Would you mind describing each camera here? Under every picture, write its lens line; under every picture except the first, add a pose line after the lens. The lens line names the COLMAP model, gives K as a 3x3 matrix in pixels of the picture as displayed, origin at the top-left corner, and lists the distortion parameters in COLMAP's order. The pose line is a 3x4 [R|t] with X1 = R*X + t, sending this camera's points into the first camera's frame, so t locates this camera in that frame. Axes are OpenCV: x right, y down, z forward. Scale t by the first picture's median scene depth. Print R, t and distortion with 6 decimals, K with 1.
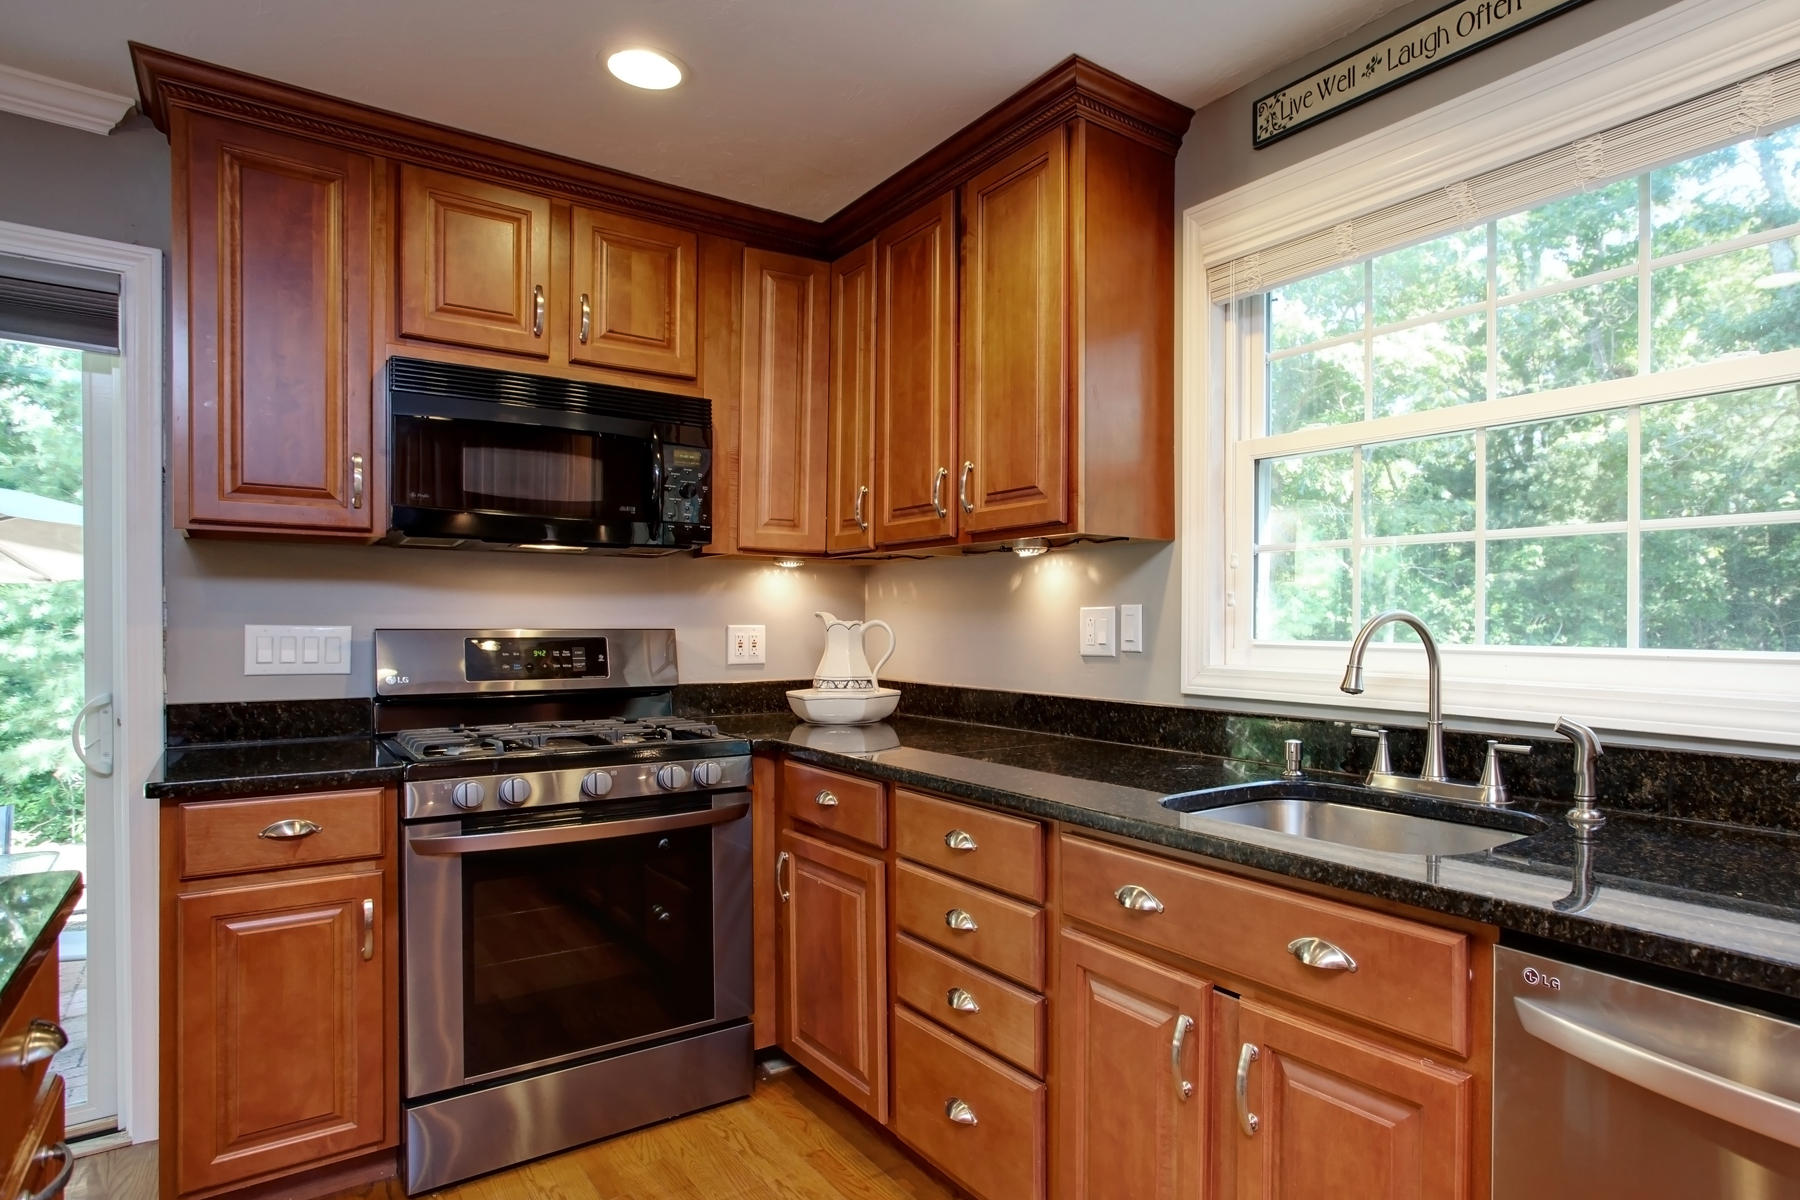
lens RADIAL K [[976.0, 0, 901.1], [0, 976.0, 616.0], [0, 0, 1]] dist [-0.002416, -0.001798]
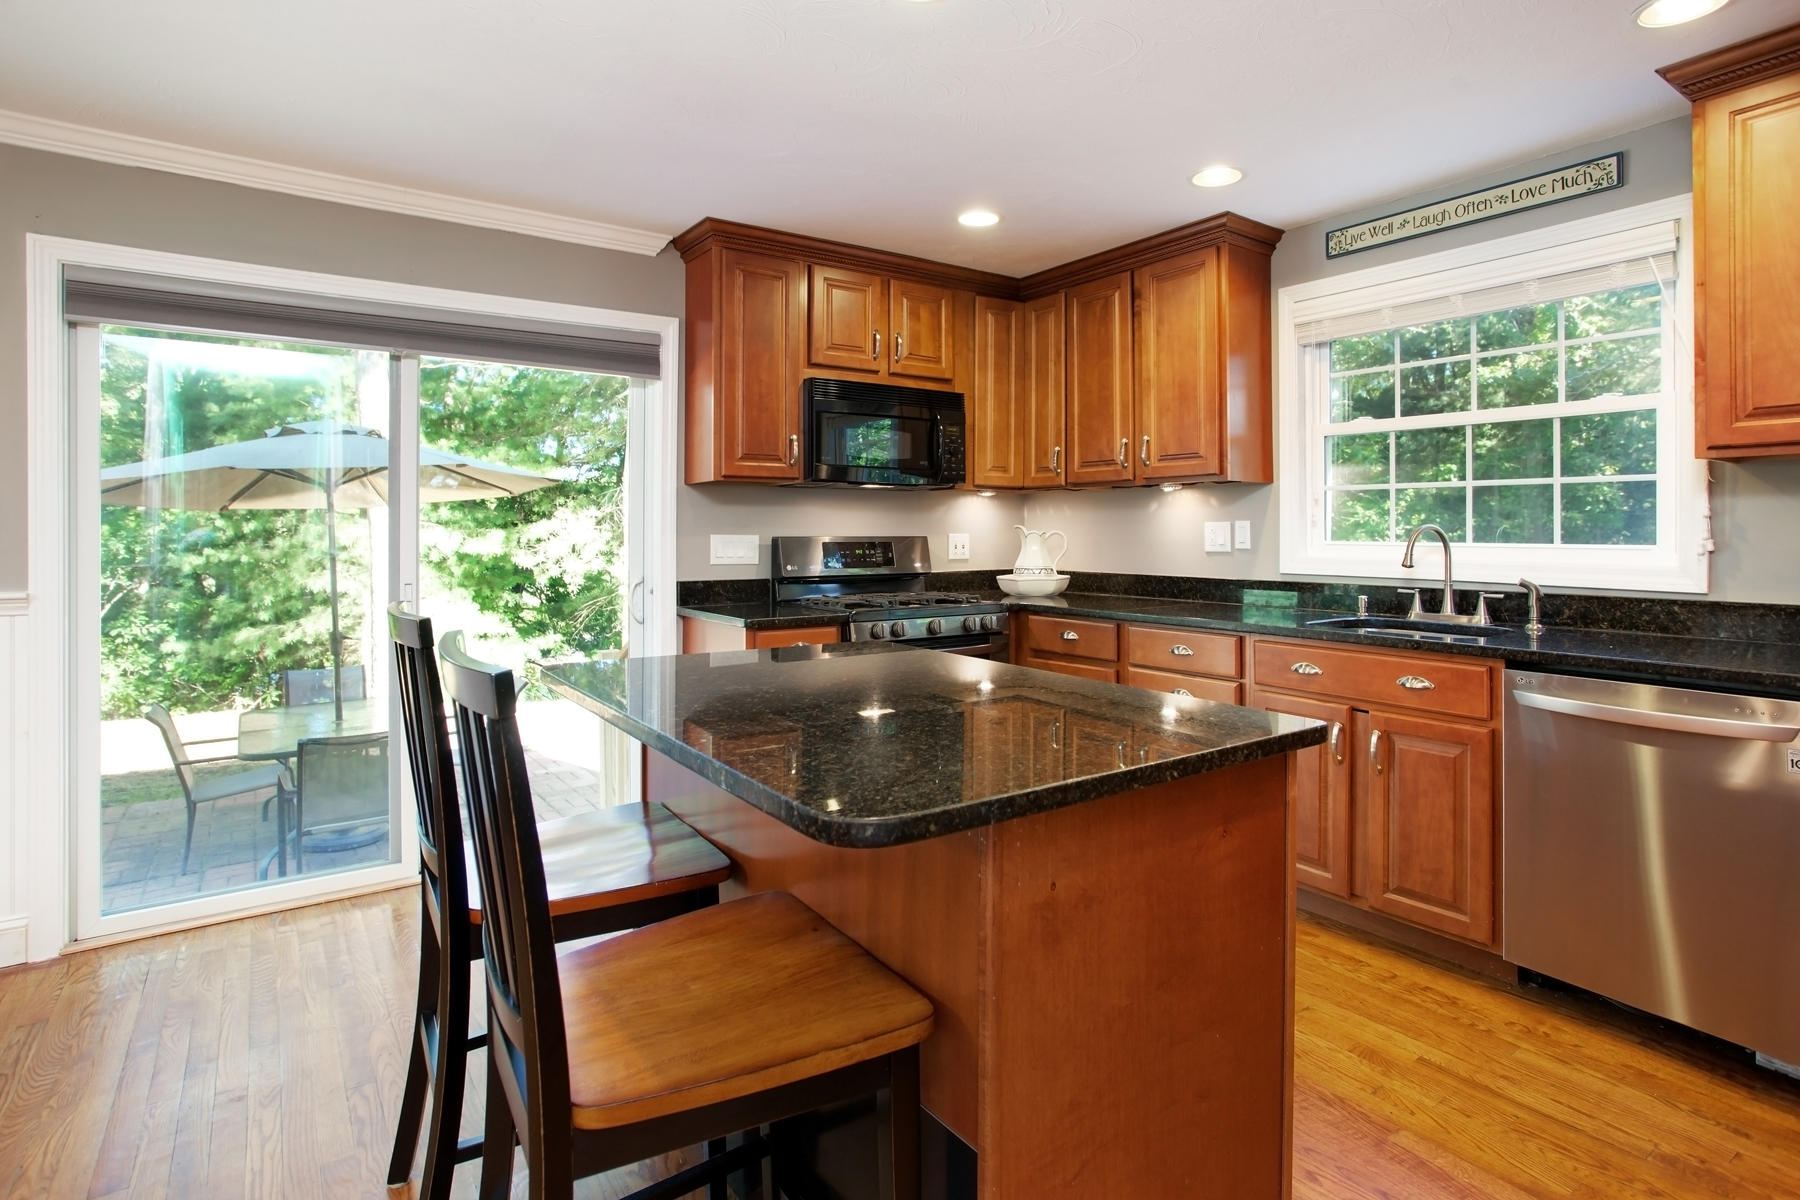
lens RADIAL K [[878.7, 0, 845.3], [0, 878.7, 514.1], [0, 0, 1]] dist [0.004692, 0.002493]
pose [[0.999804, -0.003115, -0.019528, -0.404625], [0.002831, 0.999890, -0.014526, -0.003043], [0.019571, 0.014468, 0.999704, -0.502590]]
